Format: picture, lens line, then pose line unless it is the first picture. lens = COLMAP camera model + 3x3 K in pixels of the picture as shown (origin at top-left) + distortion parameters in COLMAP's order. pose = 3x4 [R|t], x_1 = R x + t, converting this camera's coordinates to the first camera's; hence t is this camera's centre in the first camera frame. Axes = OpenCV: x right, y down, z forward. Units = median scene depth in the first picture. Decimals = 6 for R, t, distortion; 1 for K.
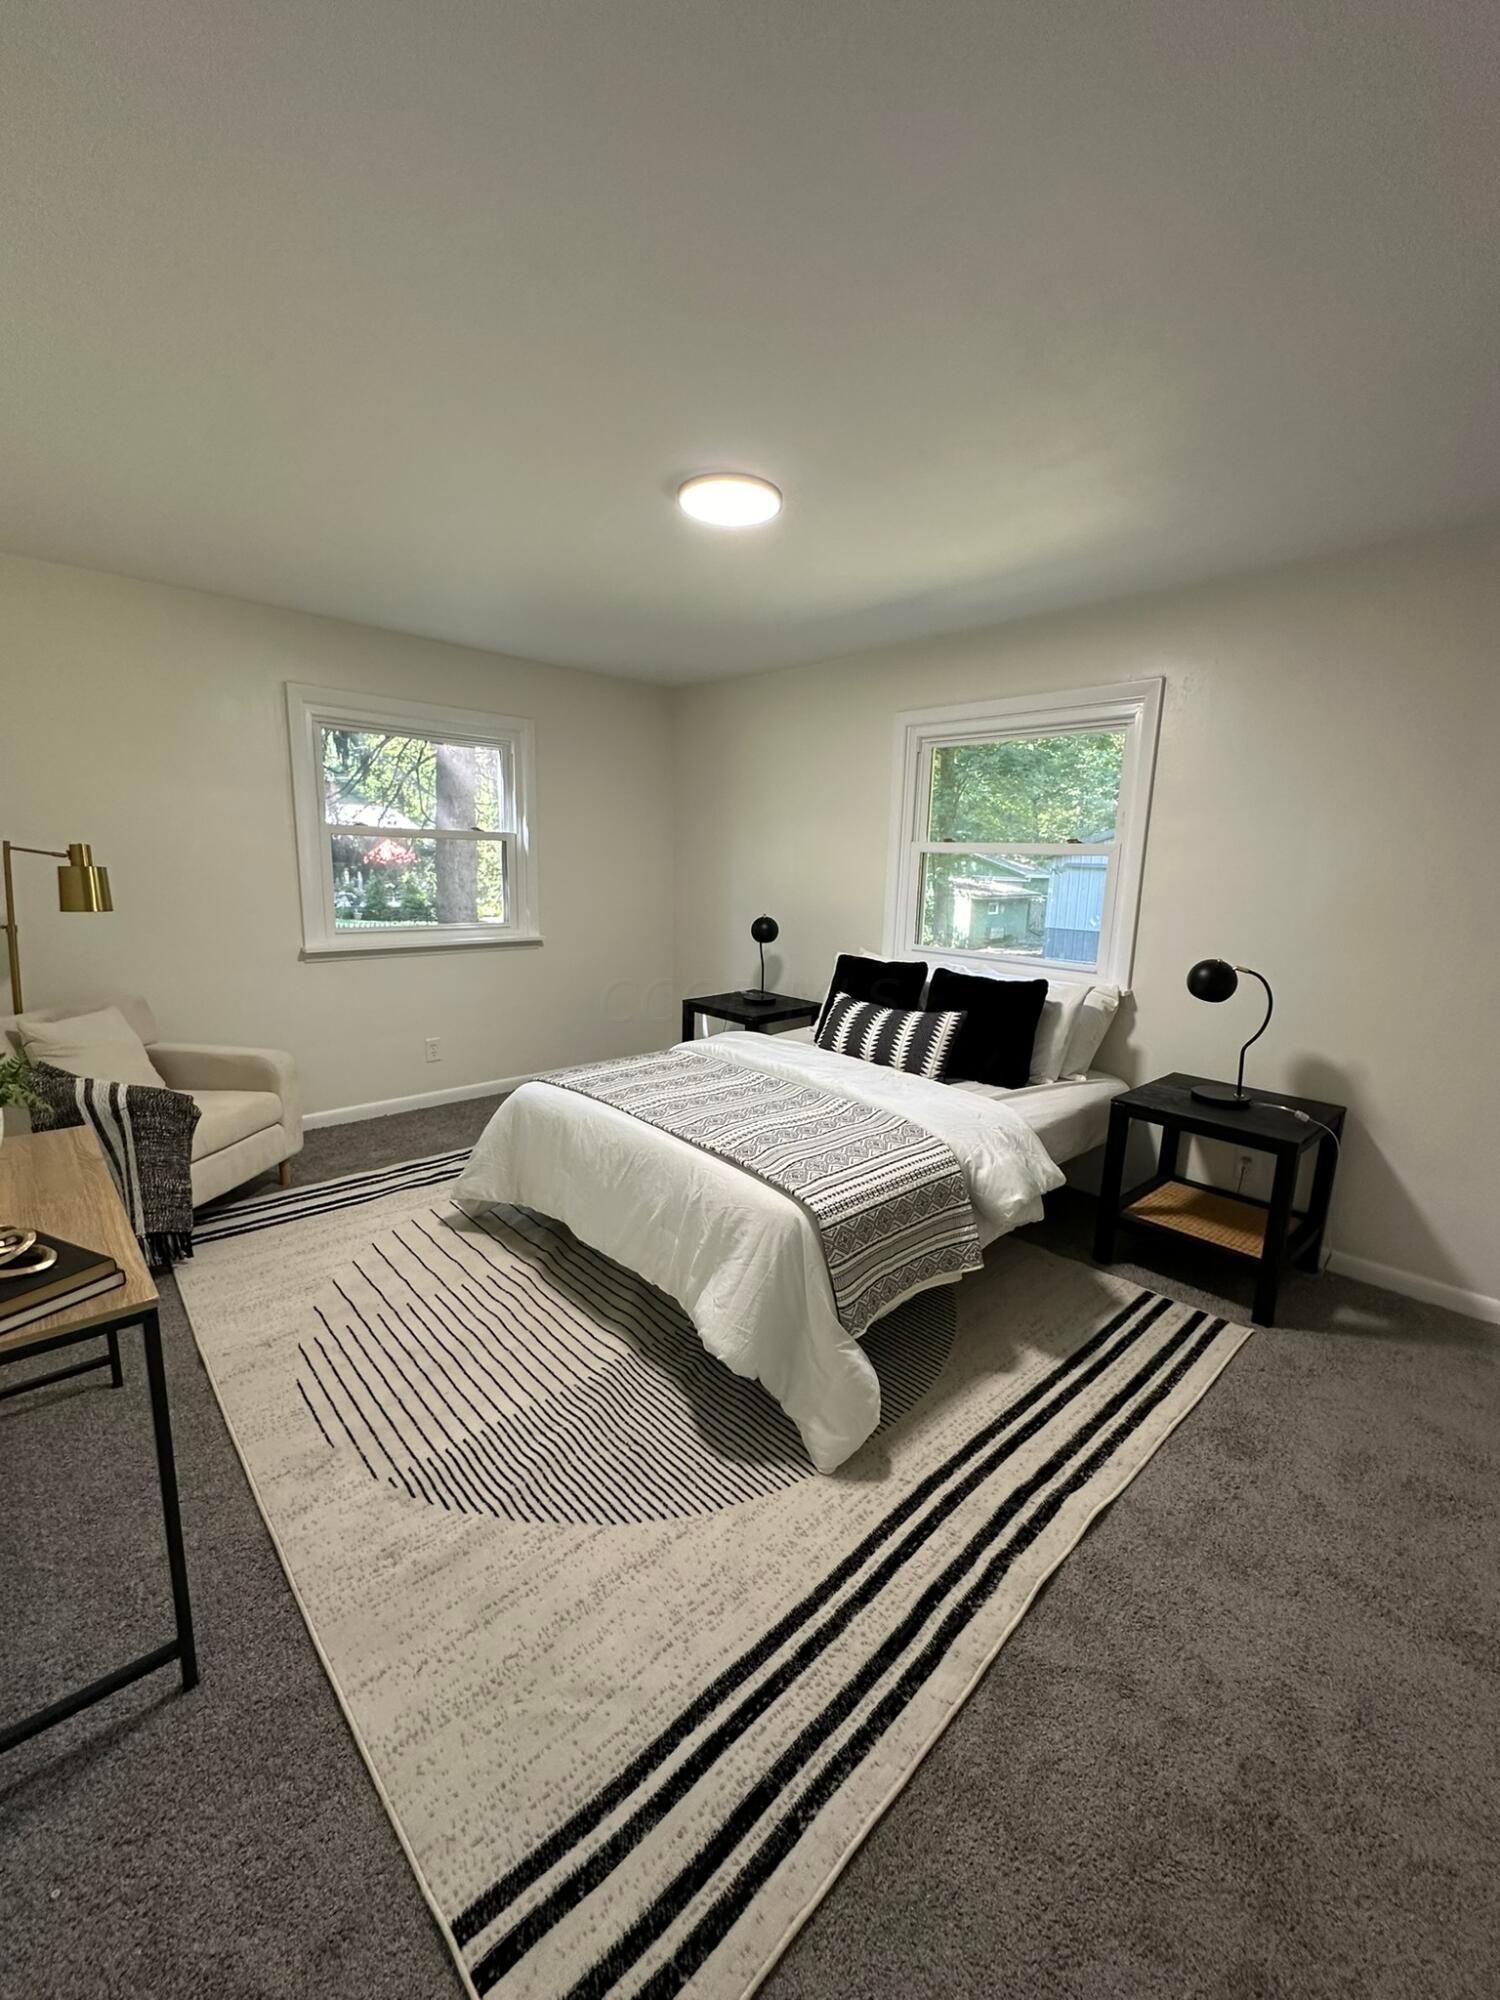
lens RADIAL K [[796.3, 0, 750.0], [0, 796.3, 1000.0], [0, 0, 1]] dist [0.000858, 0.000114]
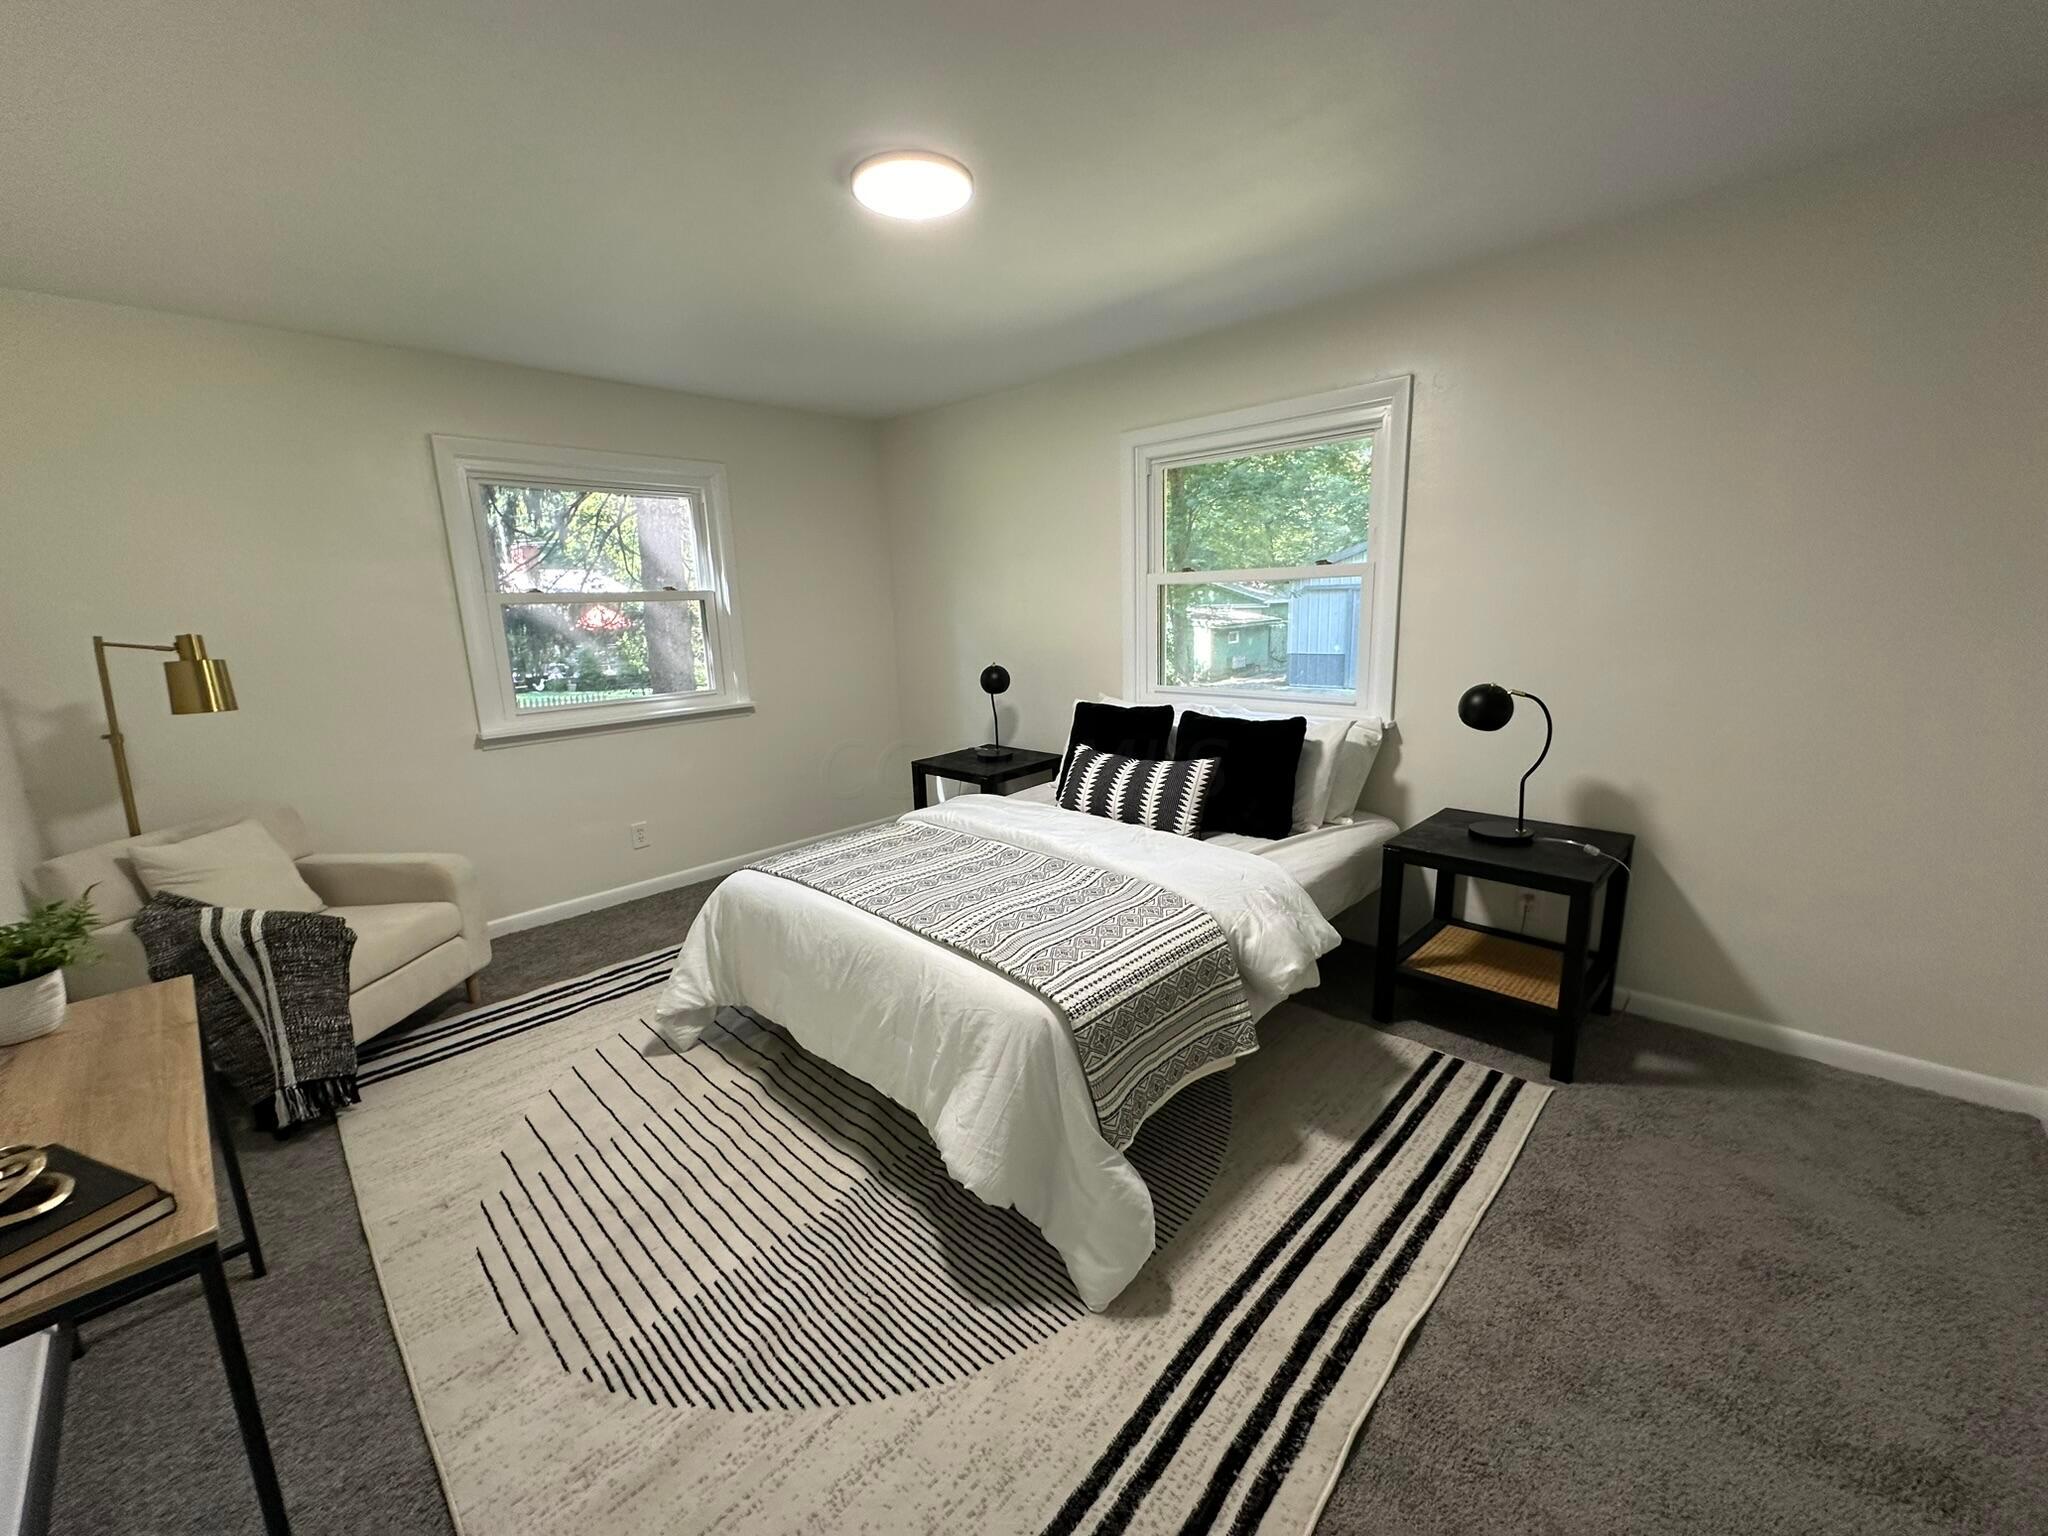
lens RADIAL K [[815.4, 0, 1027.0], [0, 815.4, 767.7], [0, 0, 1]] dist [0.000858, 0.000114]
pose [[0.996750, -0.069500, 0.040745, 0.019994], [0.068362, 0.997248, 0.028673, -0.022362], [-0.042625, -0.025794, 0.998758, 0.112821]]
